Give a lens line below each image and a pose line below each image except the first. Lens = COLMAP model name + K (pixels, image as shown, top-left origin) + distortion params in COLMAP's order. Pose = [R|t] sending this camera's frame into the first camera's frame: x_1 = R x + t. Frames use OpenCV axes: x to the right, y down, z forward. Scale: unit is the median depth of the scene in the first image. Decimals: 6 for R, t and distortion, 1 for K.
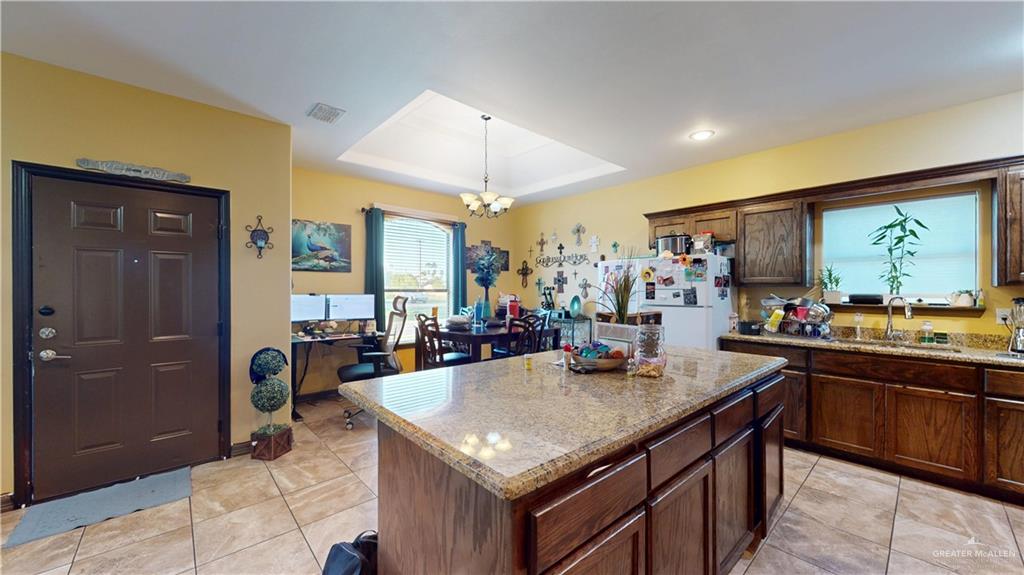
lens RADIAL K [[375.0, 0, 510.2], [0, 375.0, 287.6], [0, 0, 1]] dist [0.001596, 0.000096]
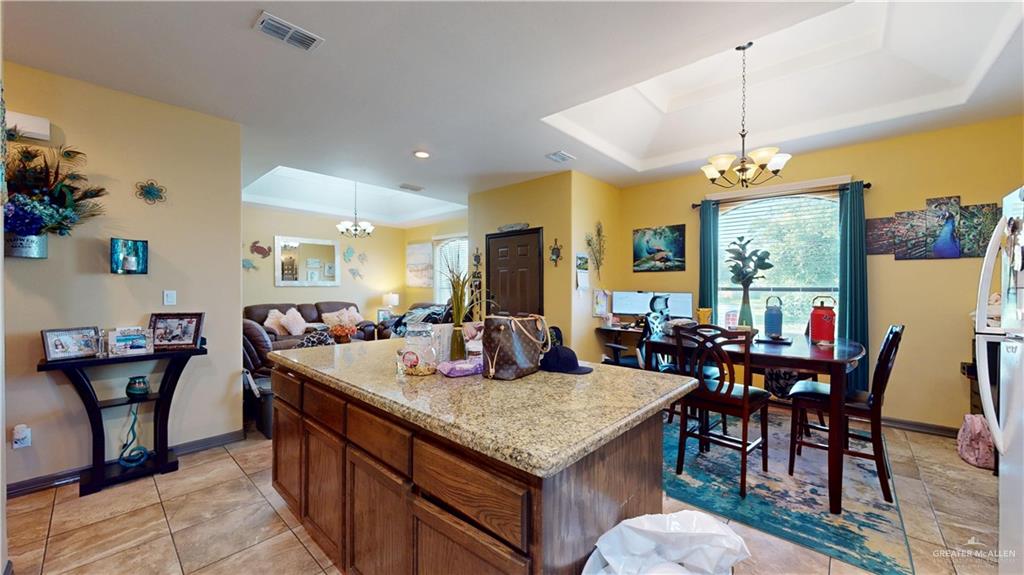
lens RADIAL K [[375.0, 0, 510.4], [0, 375.0, 287.8], [0, 0, 1]] dist [0.001596, 0.000096]
pose [[0.098659, 0.001087, -0.995121, 0.558471], [0.001504, 0.999998, 0.001242, 0.002993], [0.995120, -0.001620, 0.098657, 0.456134]]
